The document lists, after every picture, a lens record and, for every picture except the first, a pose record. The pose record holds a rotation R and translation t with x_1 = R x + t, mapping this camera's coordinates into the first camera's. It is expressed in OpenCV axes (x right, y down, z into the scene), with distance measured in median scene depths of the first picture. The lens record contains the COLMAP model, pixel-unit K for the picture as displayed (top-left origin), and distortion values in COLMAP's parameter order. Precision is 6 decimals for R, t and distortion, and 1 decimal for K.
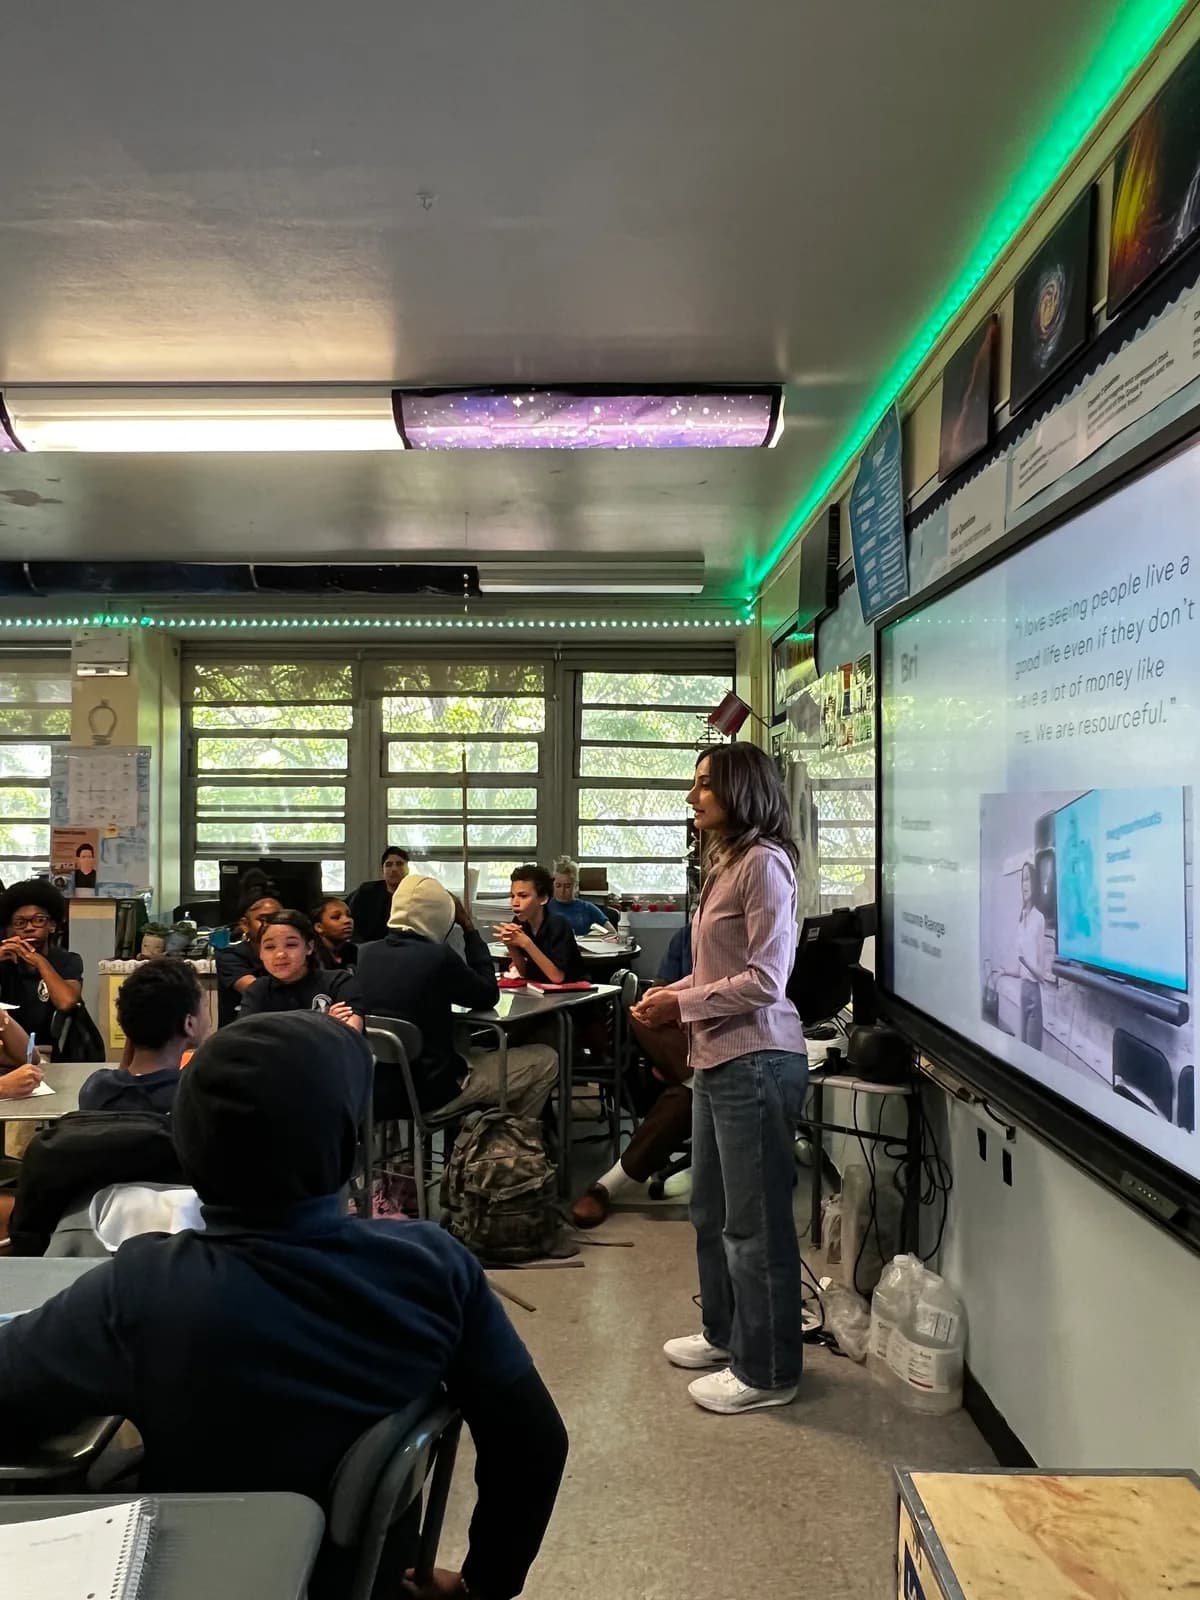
lens RADIAL K [[1134.5, 0, 592.5], [0, 1134.5, 796.2], [0, 0, 1]] dist [0.005365, 0.001947]
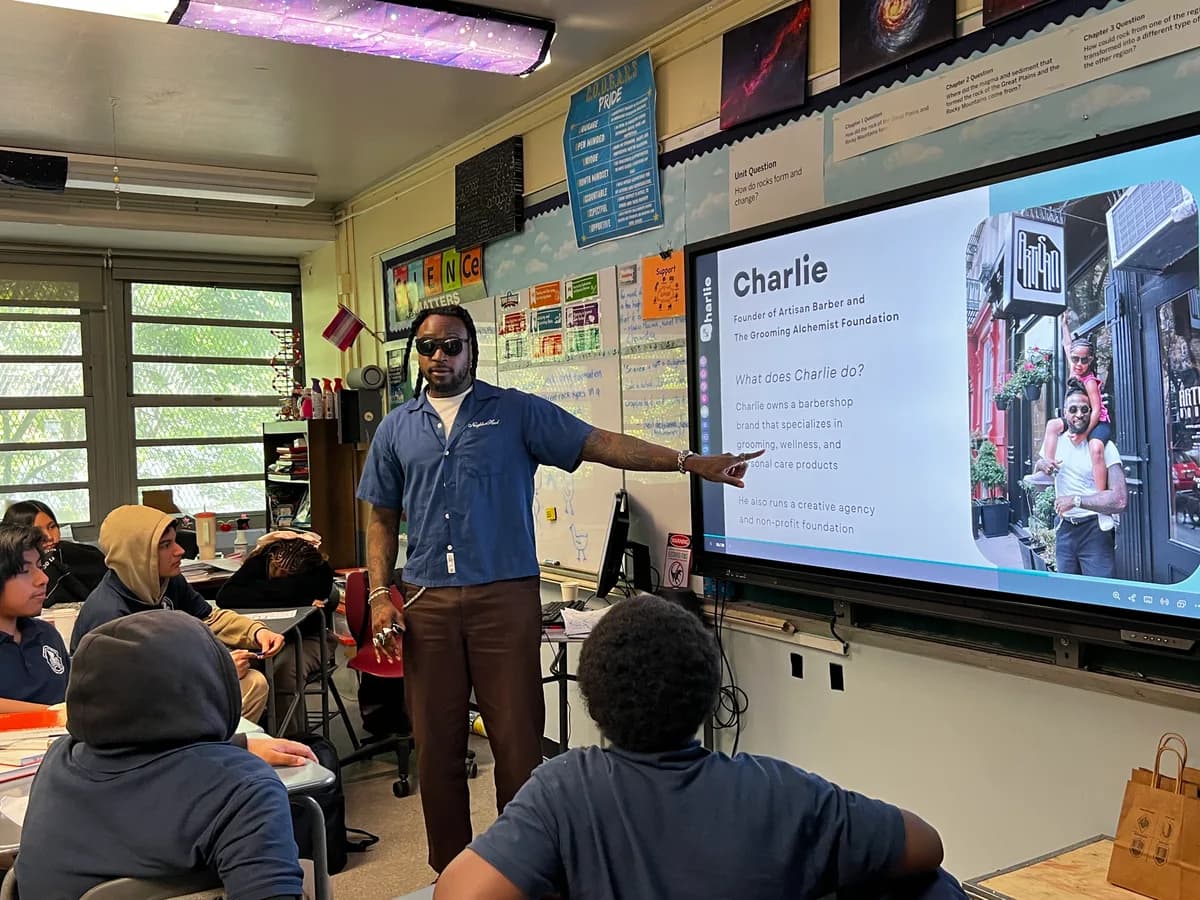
lens RADIAL K [[1091.3, 0, 588.1], [0, 1091.3, 451.6], [0, 0, 1]] dist [0.033792, 0.000000]
pose [[0.847587, -0.045436, 0.528708, -0.379446], [0.029297, 0.998815, 0.038869, 0.011793], [-0.529847, -0.017455, 0.847913, 0.075475]]
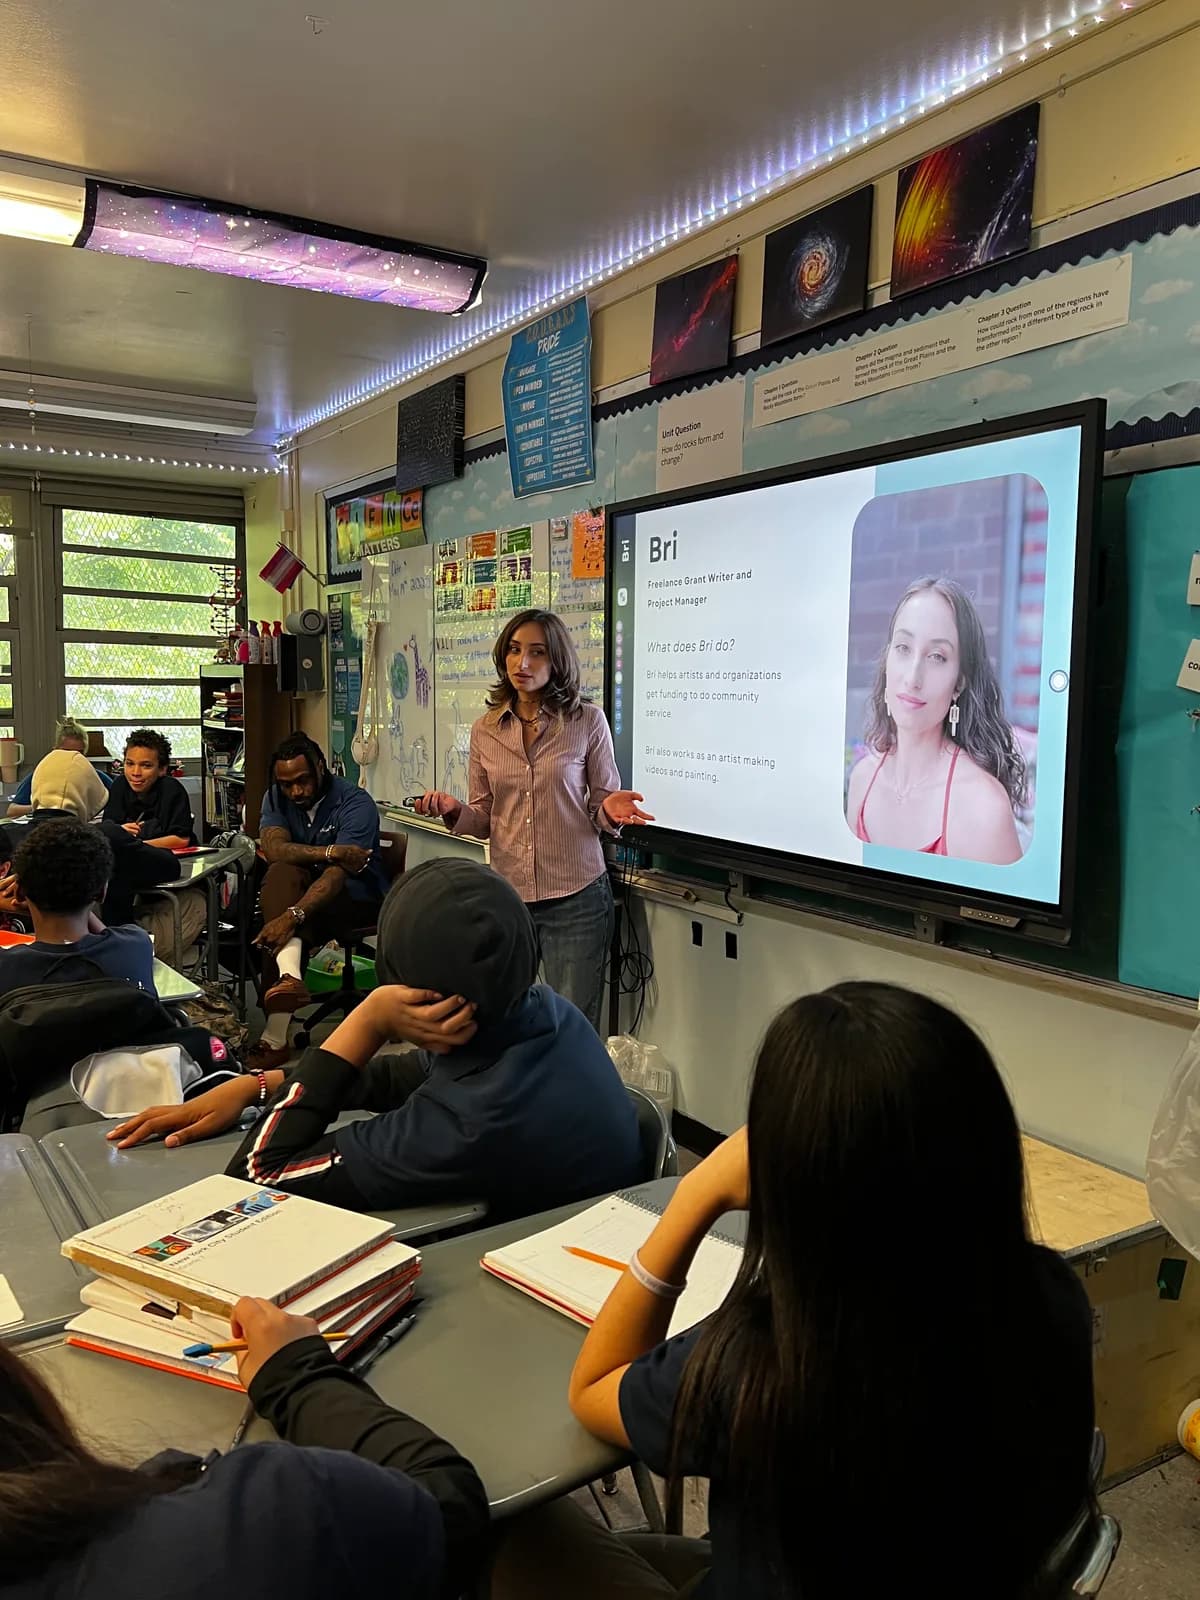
lens RADIAL K [[1183.5, 0, 598.0], [0, 1183.5, 794.2], [0, 0, 1]] dist [0.029718, -0.007009]
pose [[0.843848, -0.048767, 0.534362, -0.352647], [-0.013278, 0.993659, 0.111651, 0.003680], [-0.536418, -0.101311, 0.837849, -0.026979]]
